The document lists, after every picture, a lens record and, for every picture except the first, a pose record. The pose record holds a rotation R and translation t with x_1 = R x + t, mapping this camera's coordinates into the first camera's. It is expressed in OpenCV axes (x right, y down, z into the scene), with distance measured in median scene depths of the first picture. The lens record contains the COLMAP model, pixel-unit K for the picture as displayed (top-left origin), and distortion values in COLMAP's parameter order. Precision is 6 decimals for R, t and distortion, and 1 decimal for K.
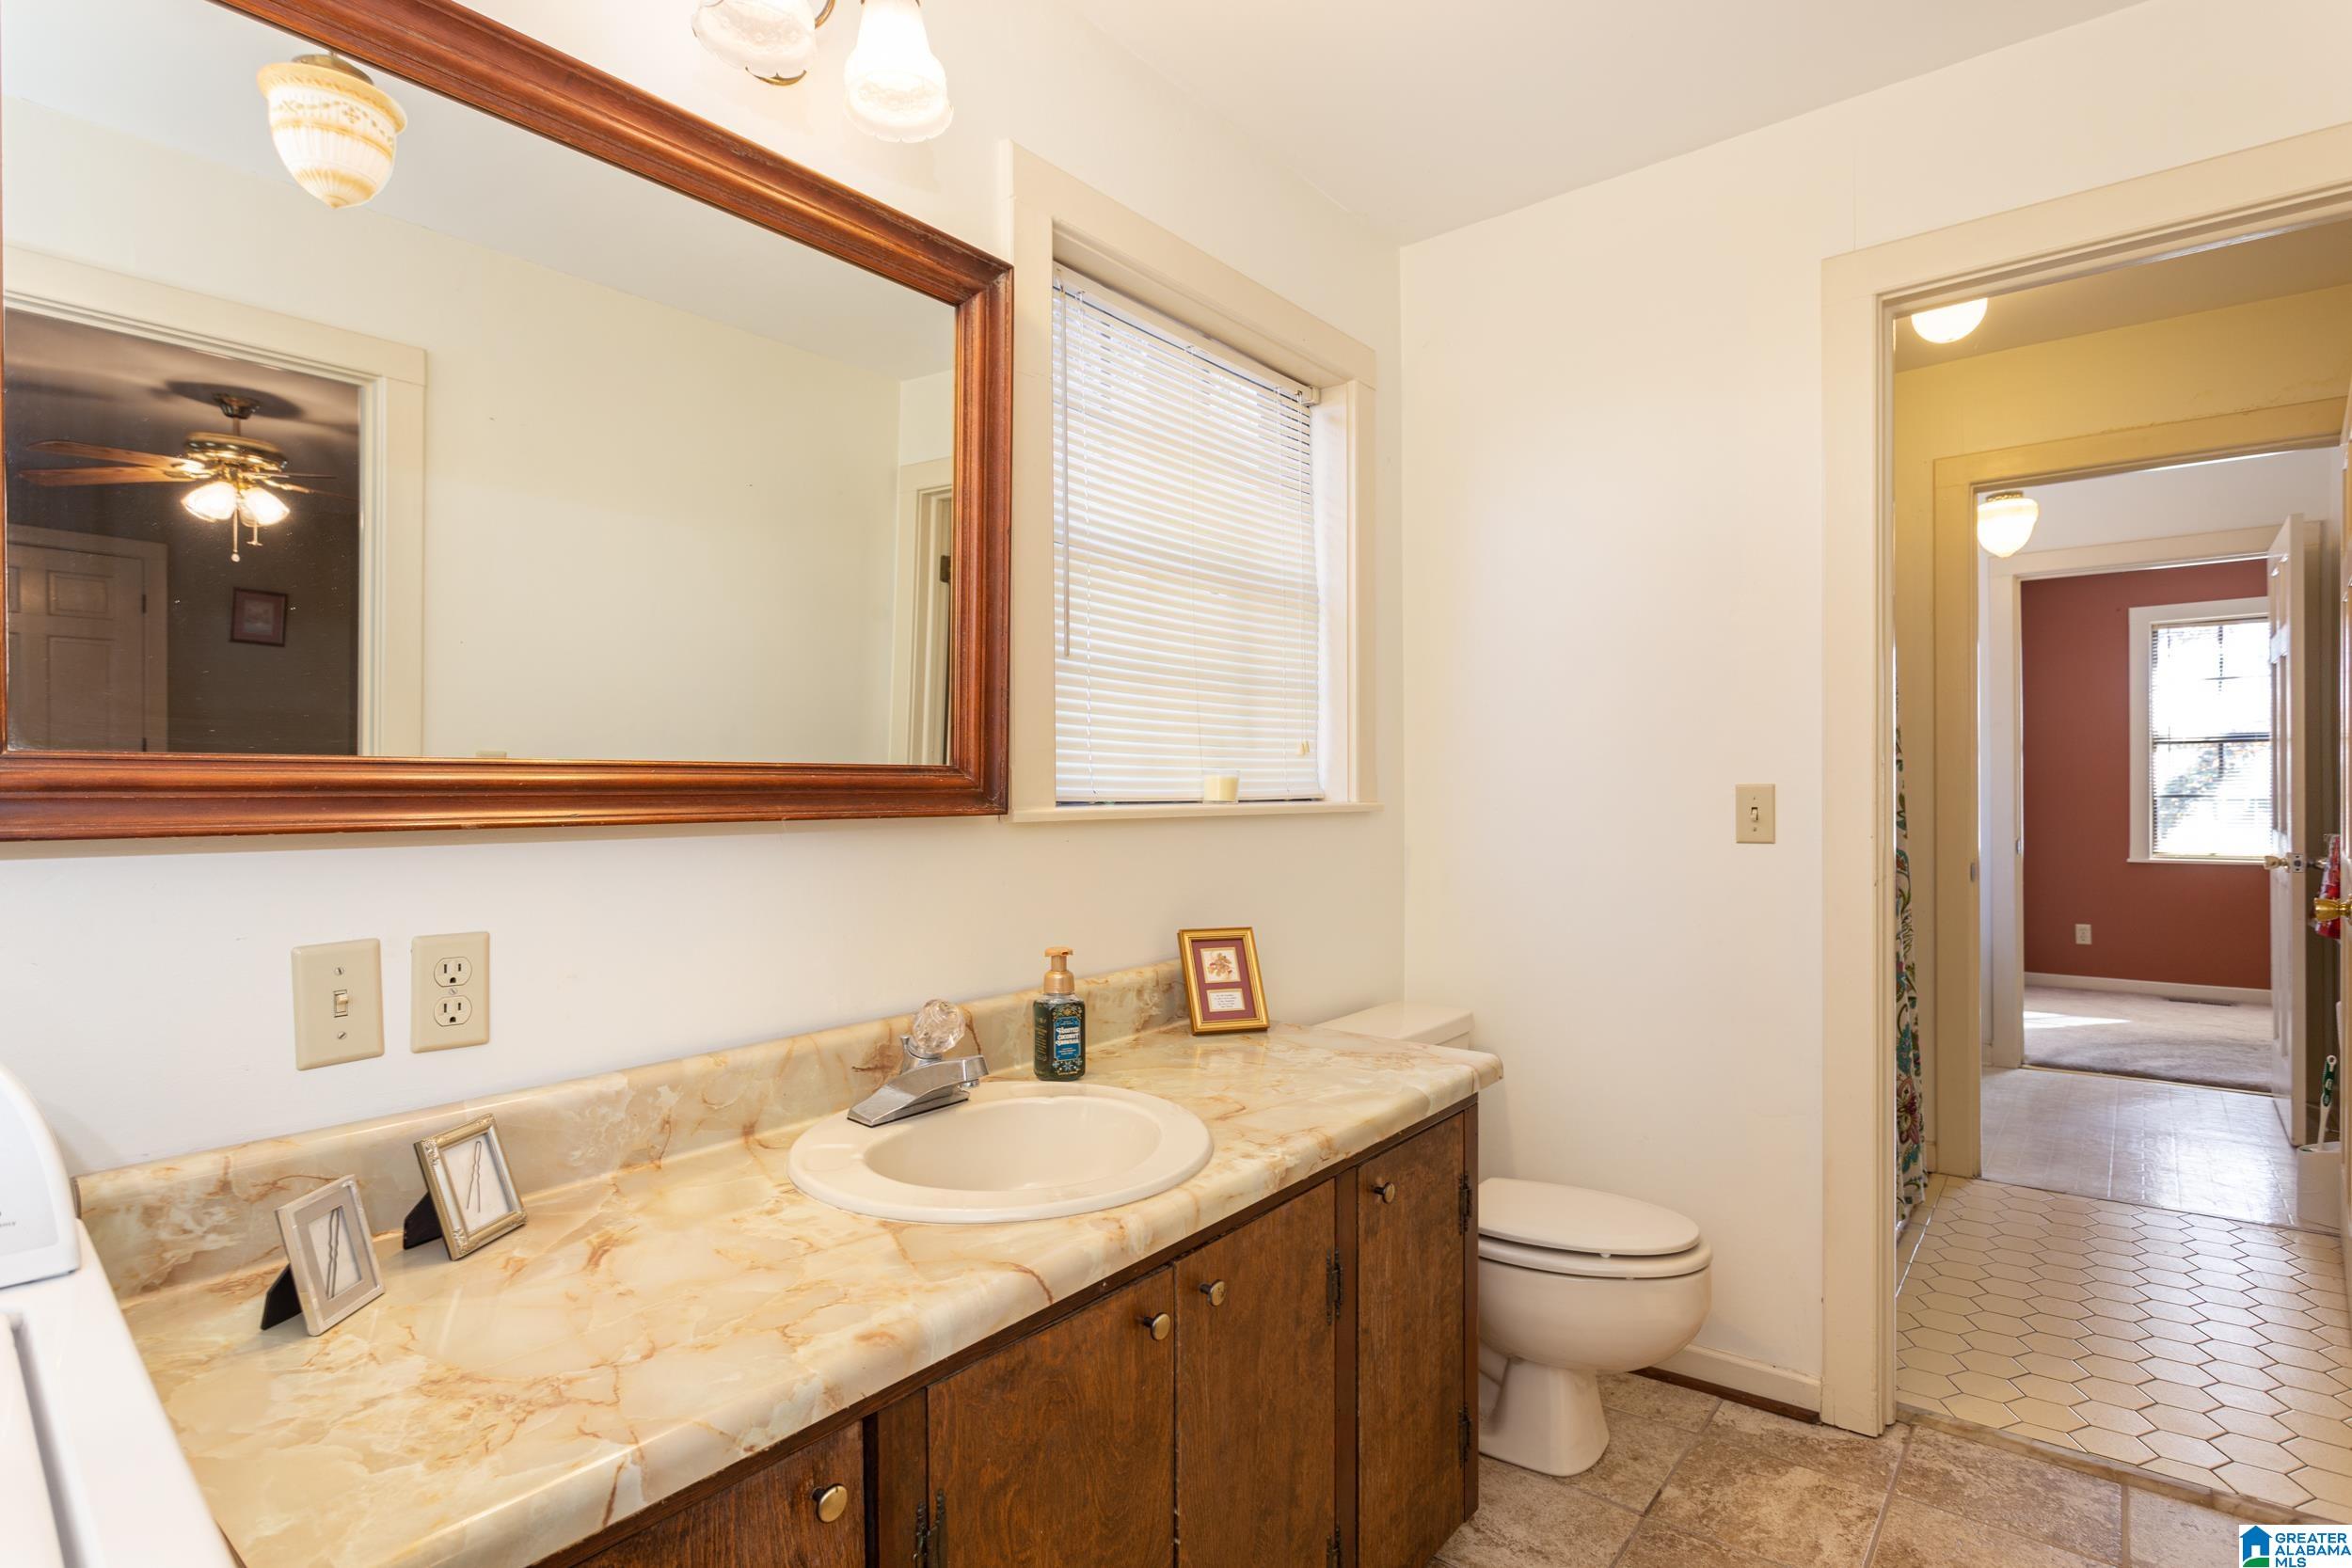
lens RADIAL K [[1197.0, 0, 1182.6], [0, 1197.0, 785.8], [0, 0, 1]] dist [0.005036, 0.000644]
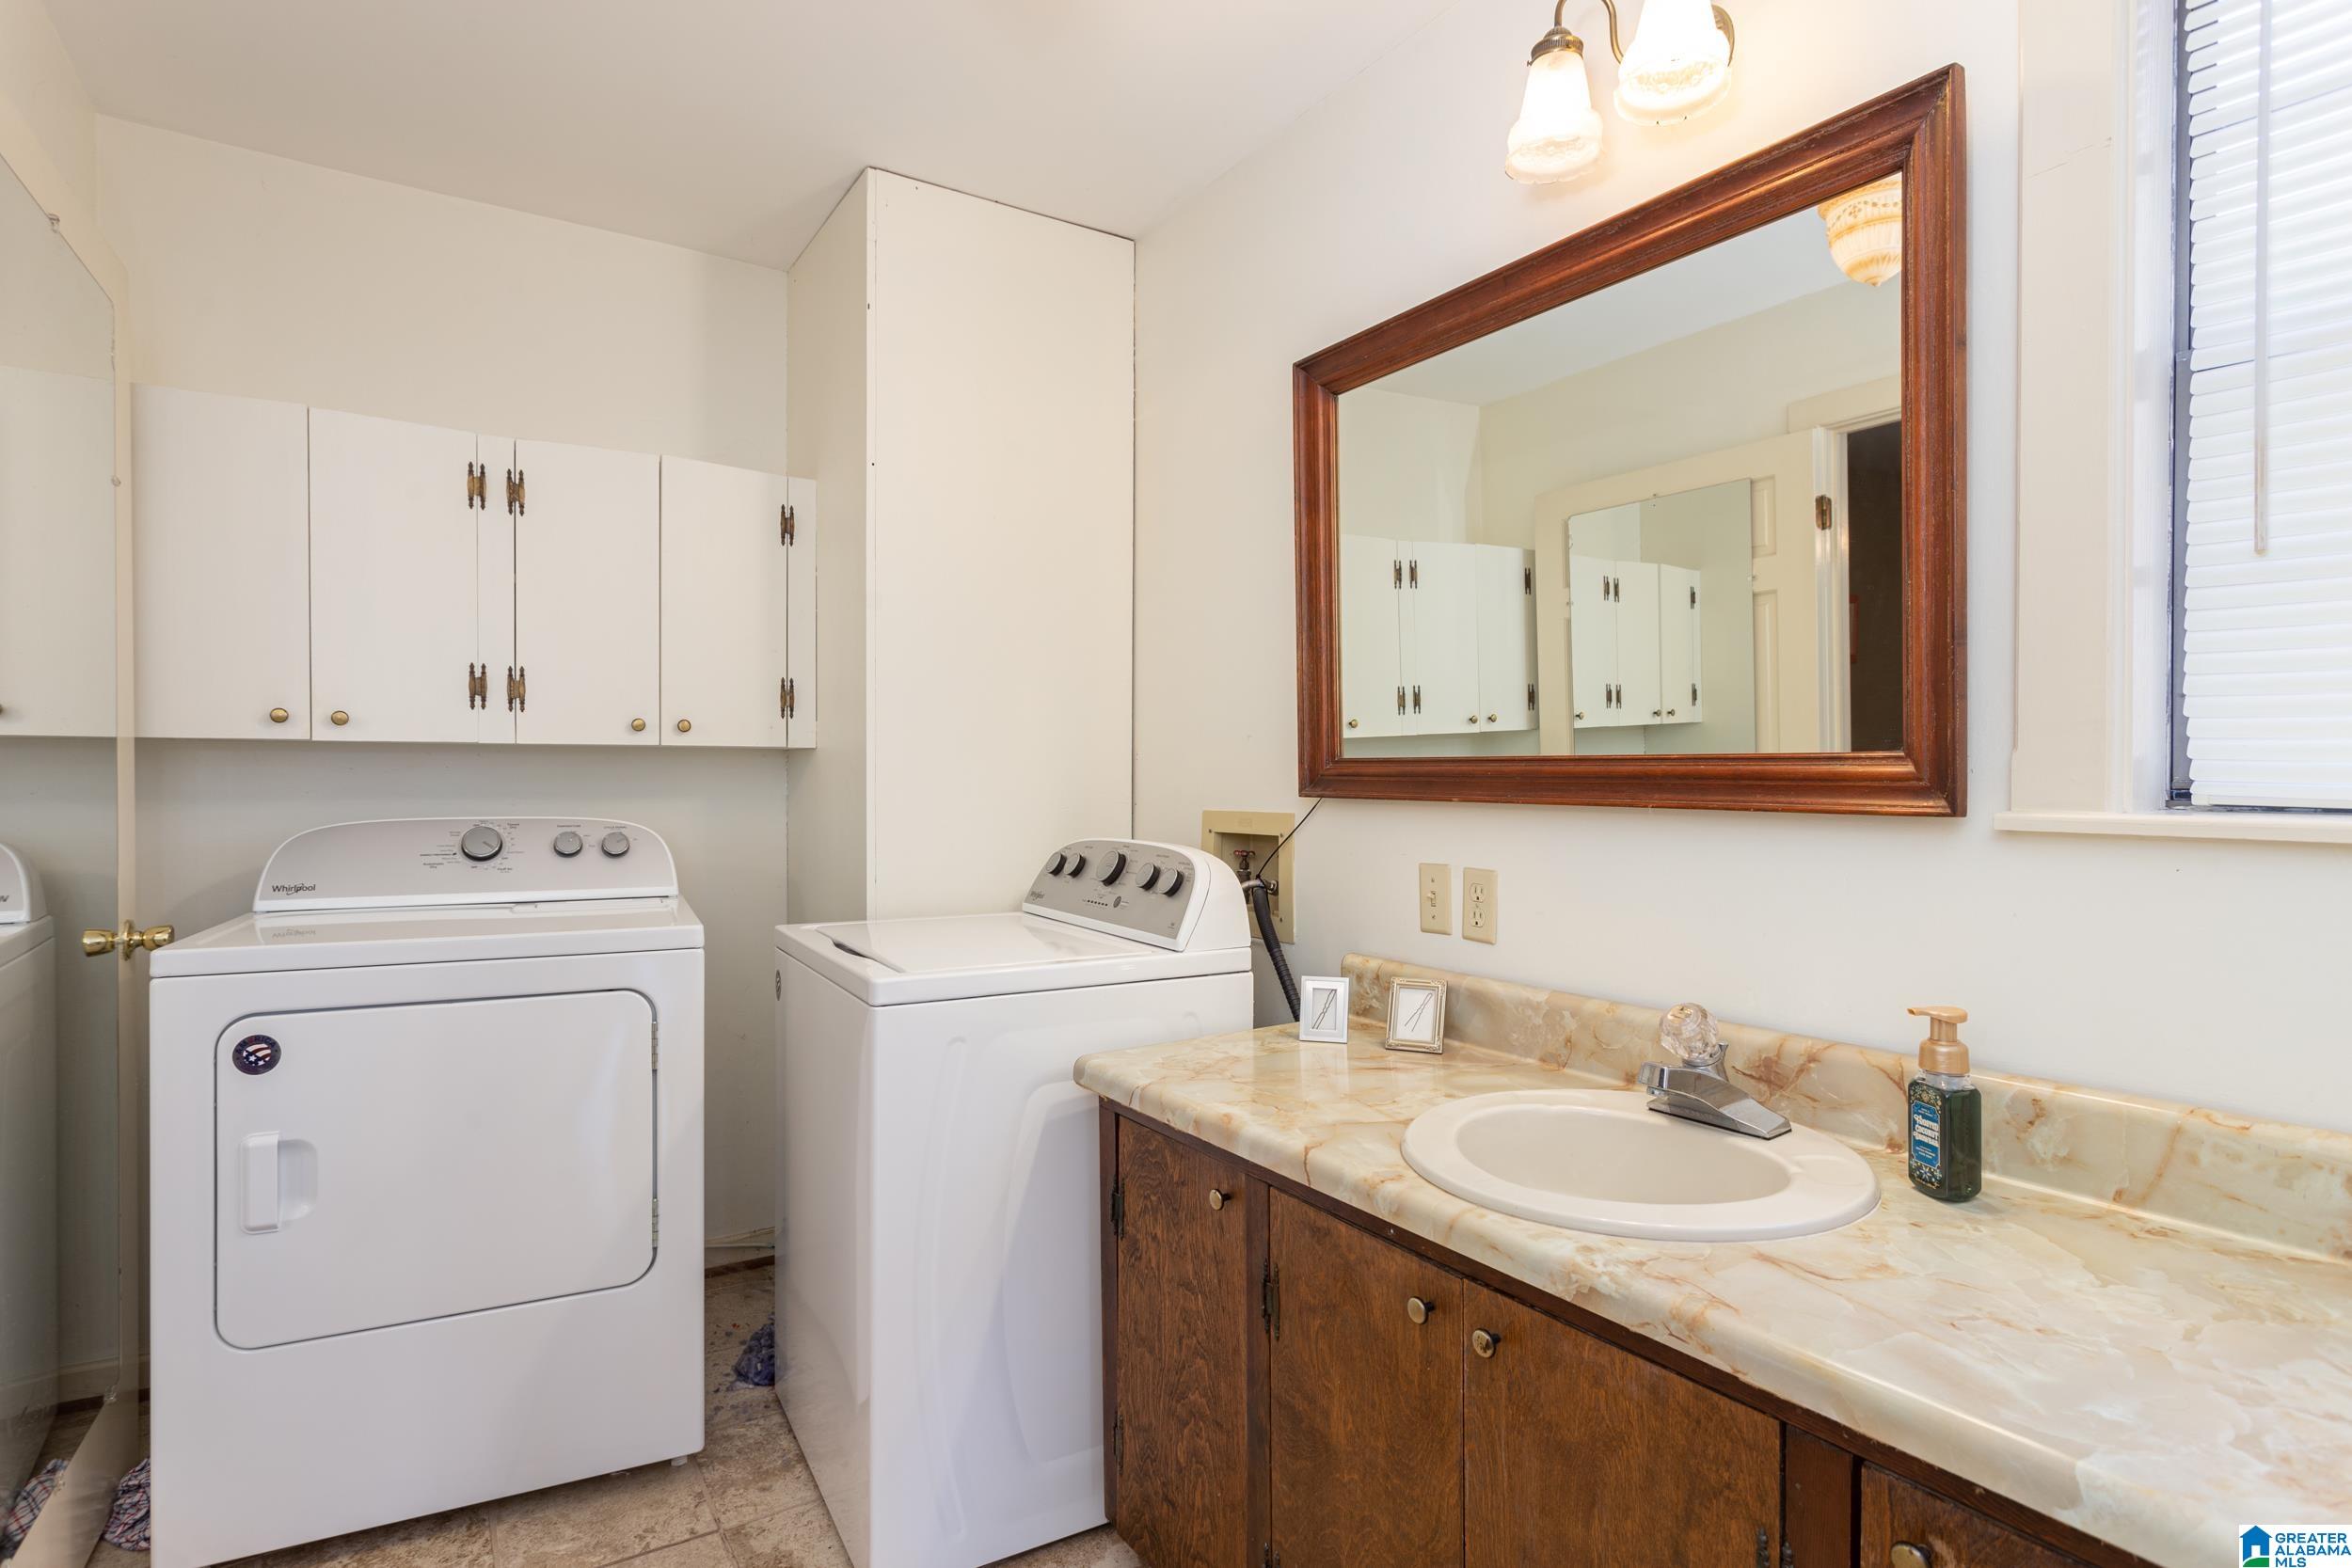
lens RADIAL K [[1197.0, 0, 1182.6], [0, 1197.0, 785.8], [0, 0, 1]] dist [0.005036, 0.000644]
pose [[-0.321186, 0.010870, -0.946954, 0.919737], [-0.001350, 0.999928, 0.011936, -0.003793], [0.947015, 0.005112, -0.321148, 1.043809]]
